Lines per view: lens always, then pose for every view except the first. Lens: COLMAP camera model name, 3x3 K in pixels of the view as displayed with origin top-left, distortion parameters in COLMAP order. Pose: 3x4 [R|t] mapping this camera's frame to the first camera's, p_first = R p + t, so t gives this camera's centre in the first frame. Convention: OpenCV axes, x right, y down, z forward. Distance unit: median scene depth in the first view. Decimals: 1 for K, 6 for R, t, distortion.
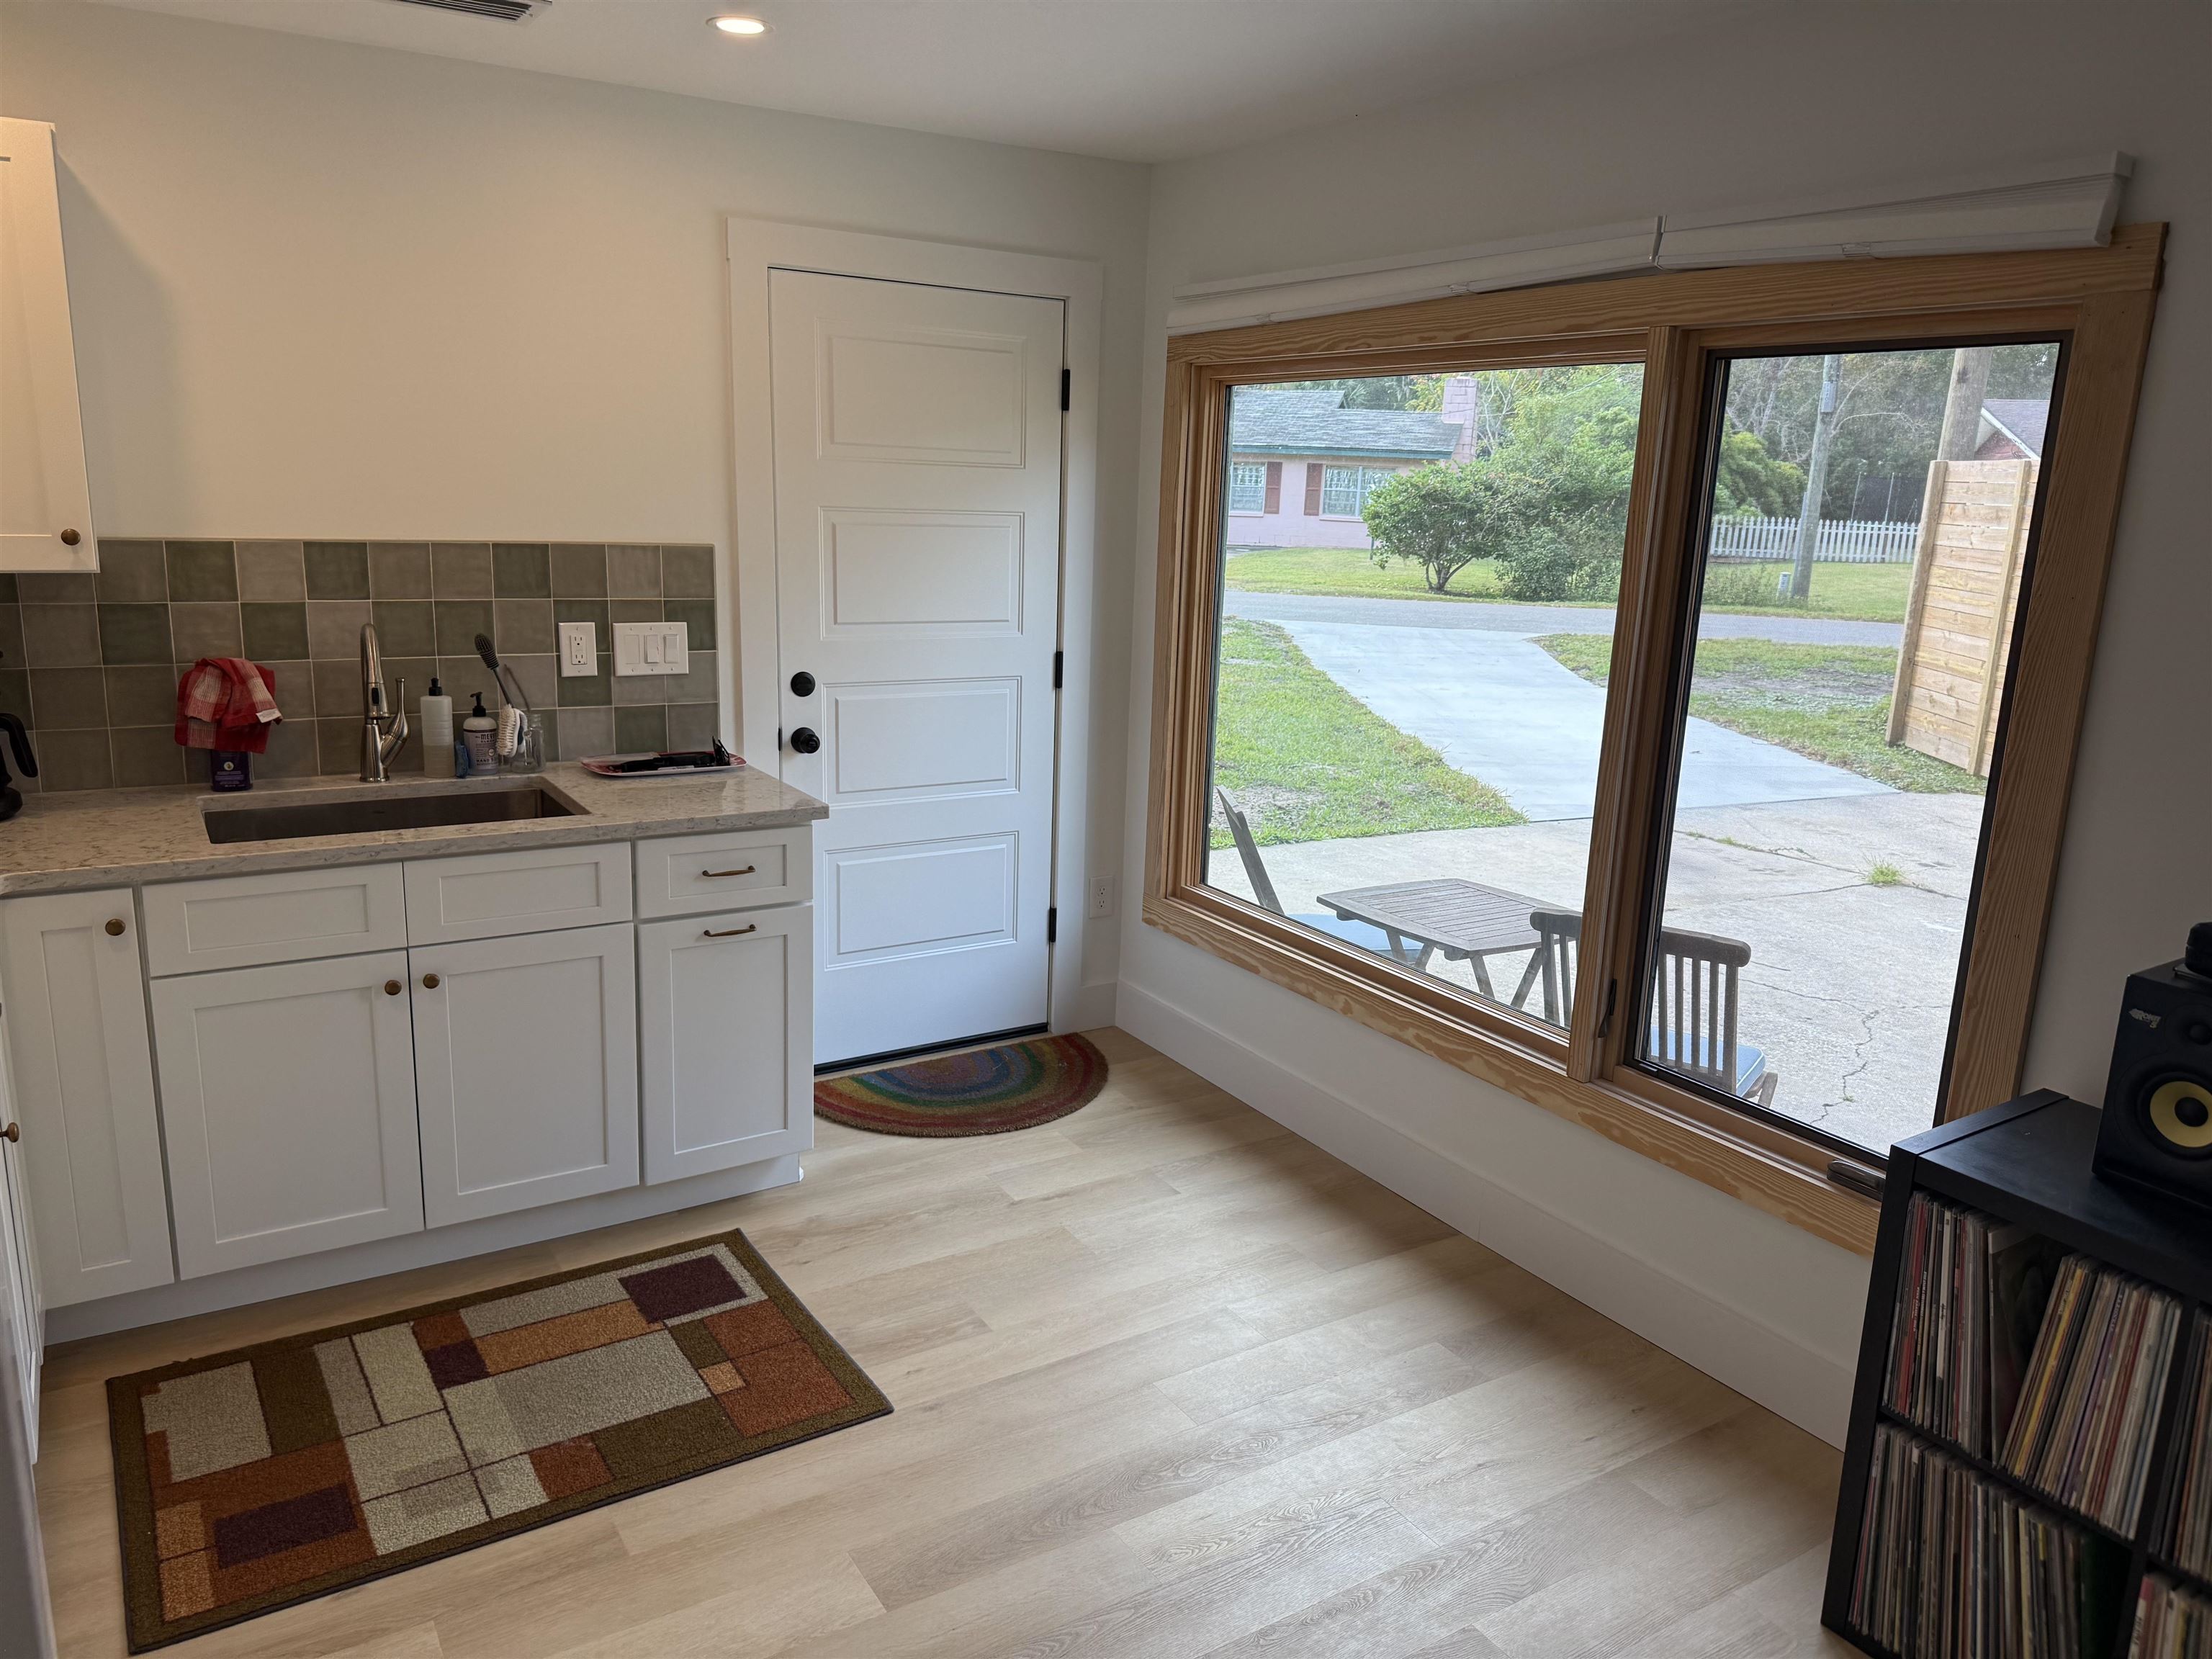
lens RADIAL K [[1555.6, 0, 1106.0], [0, 1555.6, 829.5], [0, 0, 1]] dist [0.040176, -0.063014]
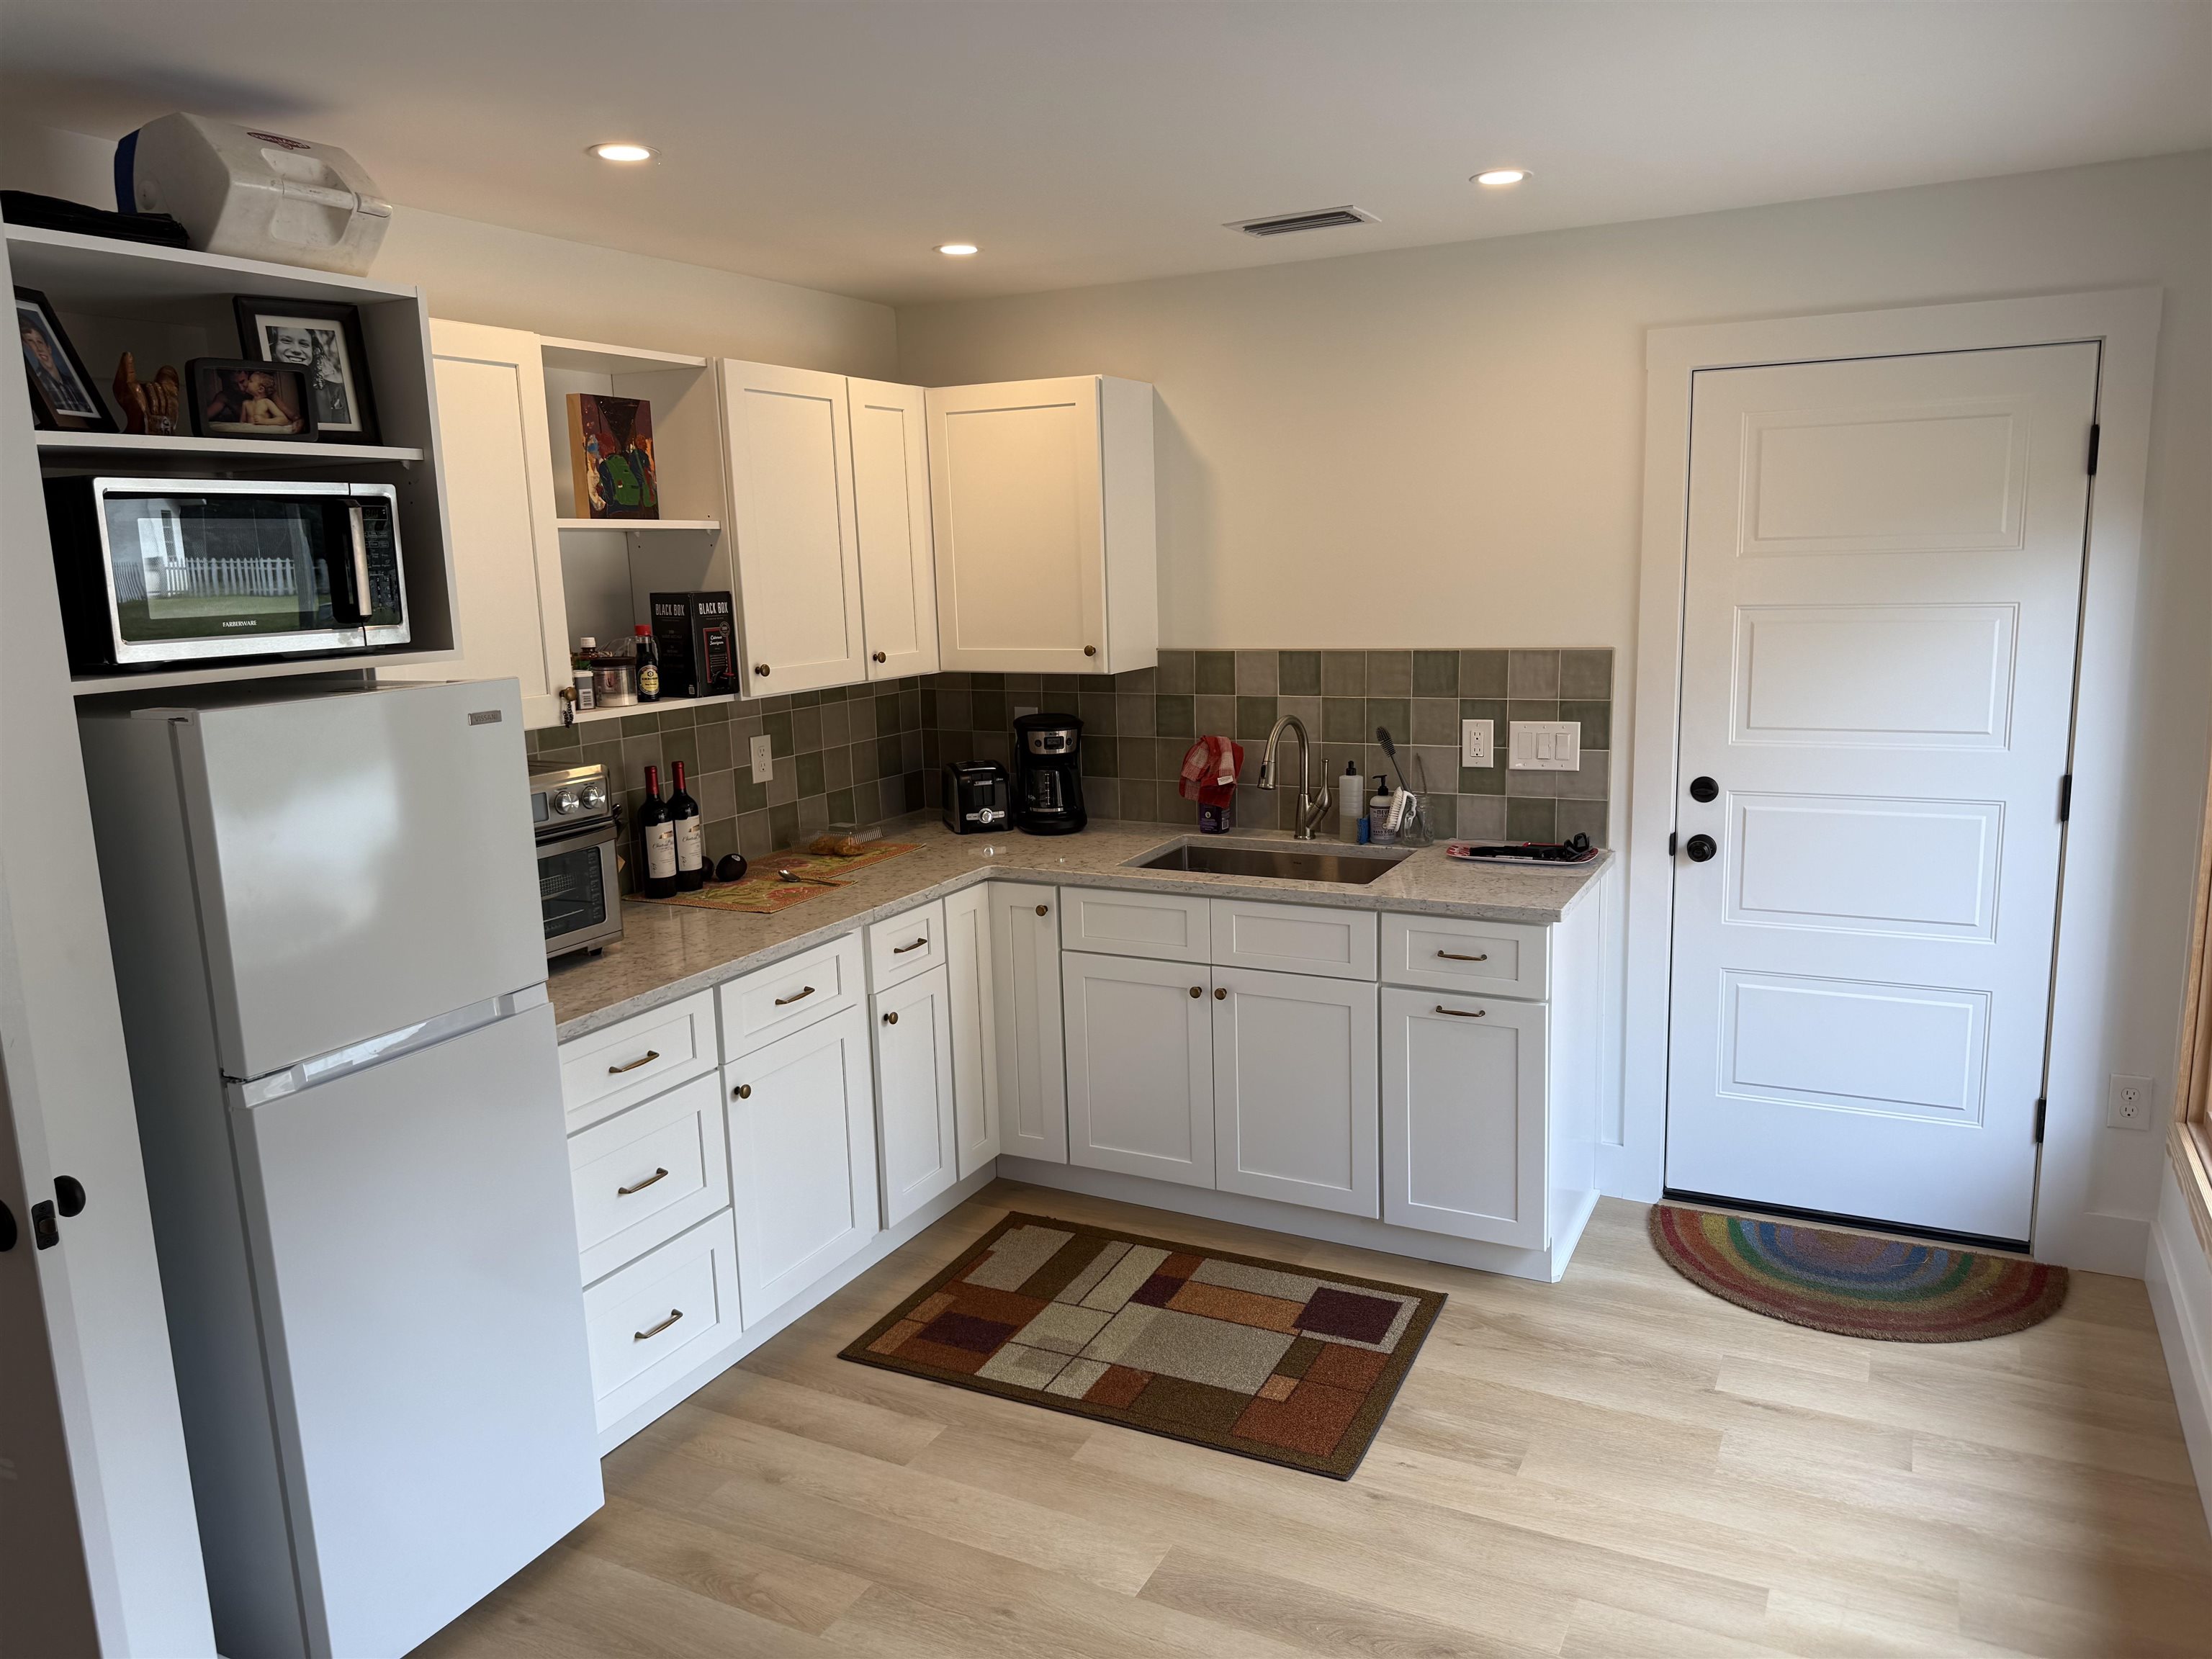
lens RADIAL K [[1534.2, 0, 1106.0], [0, 1534.2, 829.5], [0, 0, 1]] dist [0.219259, -0.298069]
pose [[0.515611, 0.101807, -0.850753, 0.507579], [-0.141257, 0.989430, 0.032792, -0.056377], [0.845099, 0.103267, 0.524541, 0.210880]]
